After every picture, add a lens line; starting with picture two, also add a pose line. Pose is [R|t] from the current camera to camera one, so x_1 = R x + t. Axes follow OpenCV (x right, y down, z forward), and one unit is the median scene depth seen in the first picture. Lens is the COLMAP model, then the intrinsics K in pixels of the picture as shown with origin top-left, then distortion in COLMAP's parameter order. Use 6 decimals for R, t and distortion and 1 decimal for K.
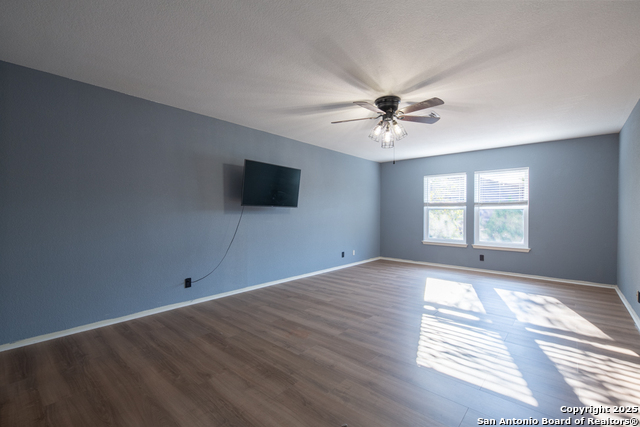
lens RADIAL K [[282.8, 0, 321.3], [0, 282.8, 209.5], [0, 0, 1]] dist [0.005981, -0.000190]
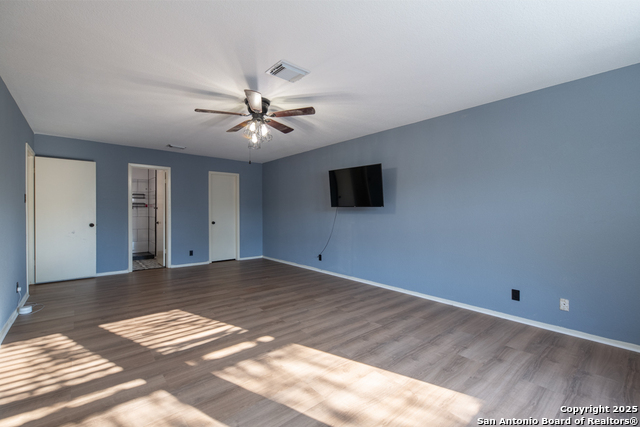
lens RADIAL K [[282.8, 0, 322.8], [0, 282.8, 211.9], [0, 0, 1]] dist [0.005981, -0.000190]
pose [[-0.136465, -0.003896, -0.990637, 1.164542], [0.002712, 0.999987, -0.004306, 0.012657], [0.990641, -0.003275, -0.136452, 1.319920]]
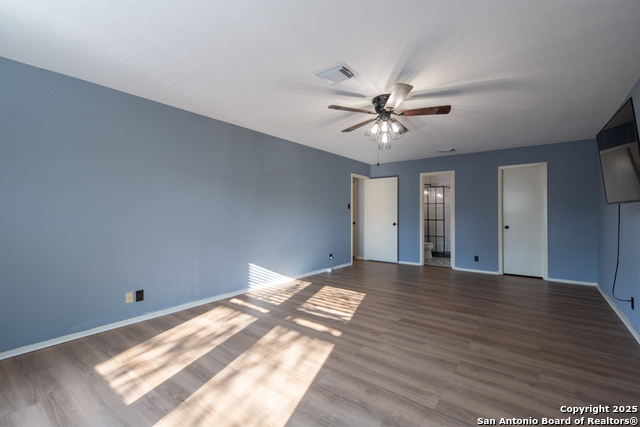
lens RADIAL K [[282.8, 0, 318.5], [0, 282.8, 215.4], [0, 0, 1]] dist [0.005981, -0.000190]
pose [[-0.998685, -0.004317, -0.051093, 0.493562], [-0.004343, 0.999990, 0.000405, 0.012531], [0.051091, 0.000626, -0.998694, 1.892559]]
